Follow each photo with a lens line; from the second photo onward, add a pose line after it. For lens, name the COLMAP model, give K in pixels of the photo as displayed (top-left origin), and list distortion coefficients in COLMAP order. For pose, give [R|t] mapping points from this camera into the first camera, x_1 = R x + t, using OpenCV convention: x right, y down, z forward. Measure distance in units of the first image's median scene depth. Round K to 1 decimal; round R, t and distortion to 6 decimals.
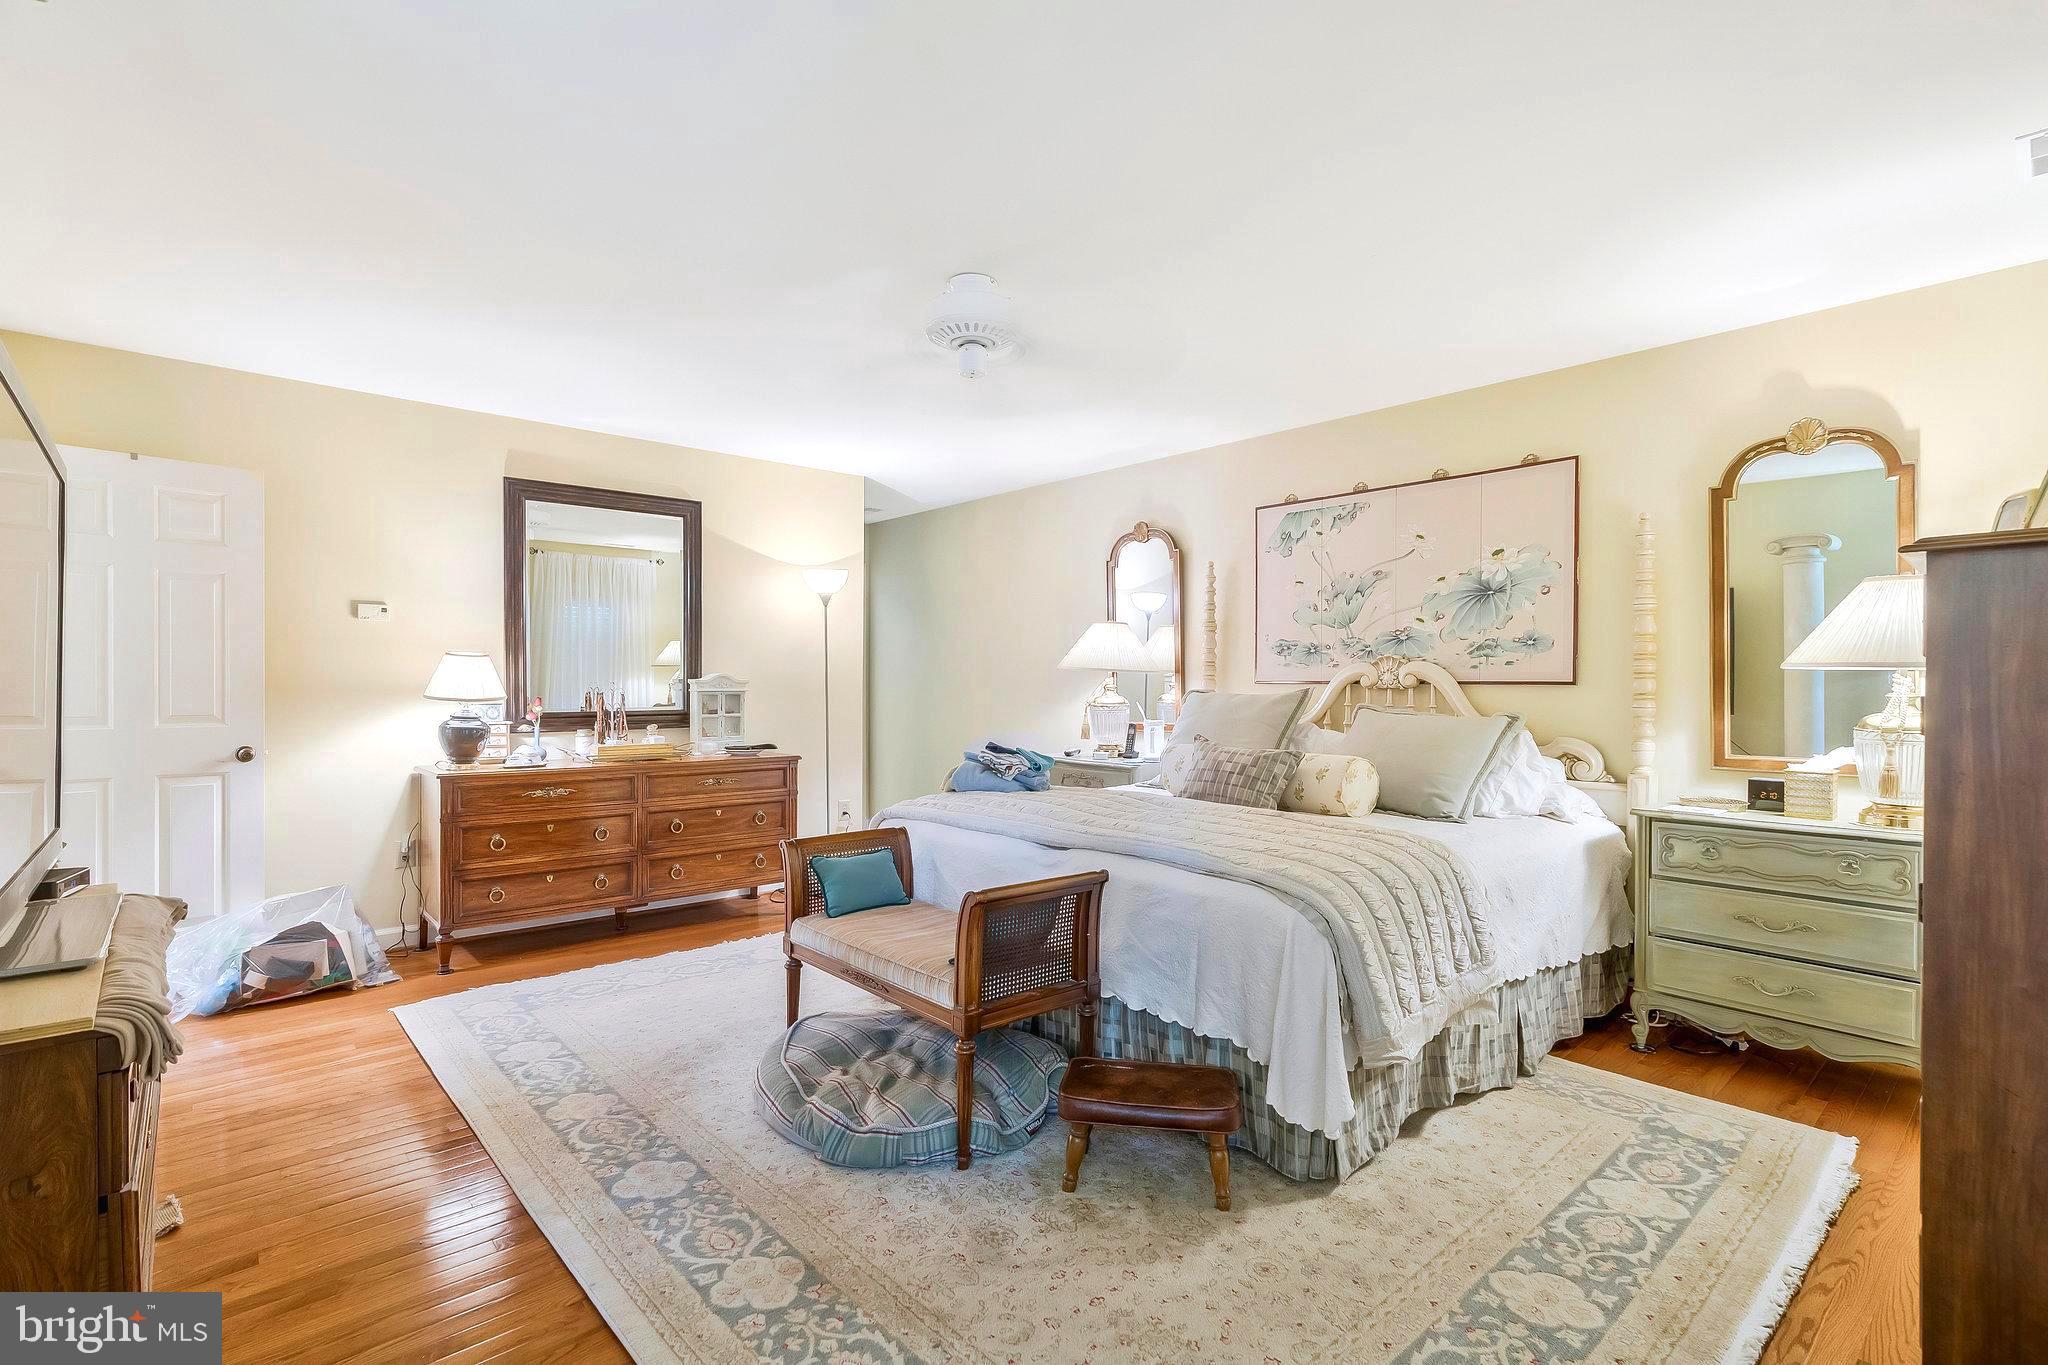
lens RADIAL K [[947.6, 0, 1026.9], [0, 947.6, 687.0], [0, 0, 1]] dist [0.000841, 0.000226]
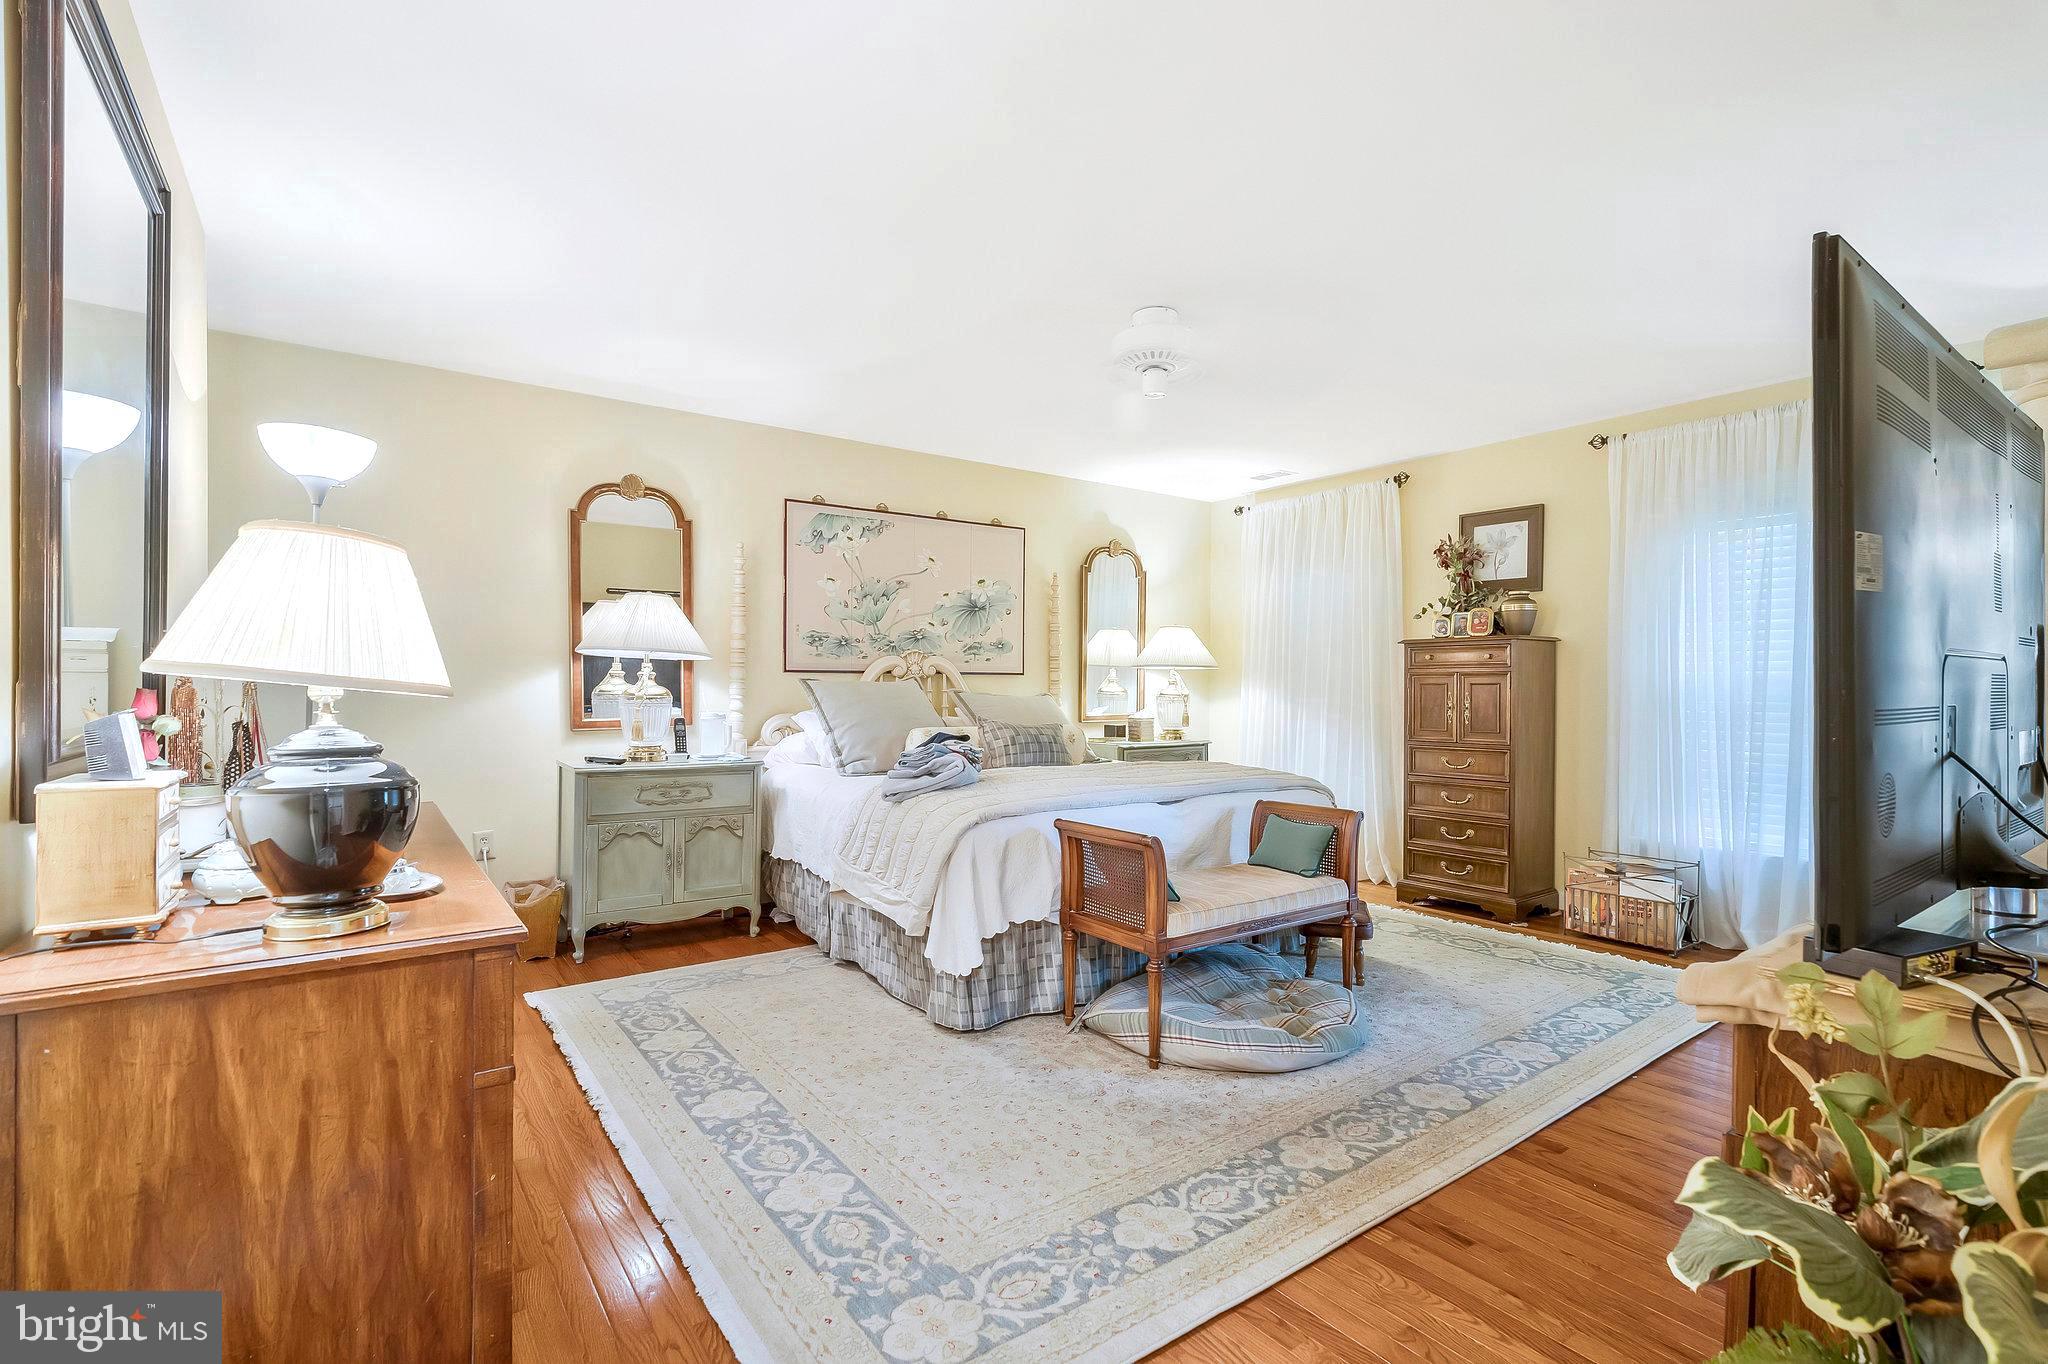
lens RADIAL K [[947.6, 0, 1029.9], [0, 947.6, 679.0], [0, 0, 1]] dist [0.000841, 0.000226]
pose [[0.097538, 0.005300, 0.995218, -0.865066], [0.004603, 0.999973, -0.005776, 0.012059], [-0.995221, 0.005144, 0.097511, 0.752007]]
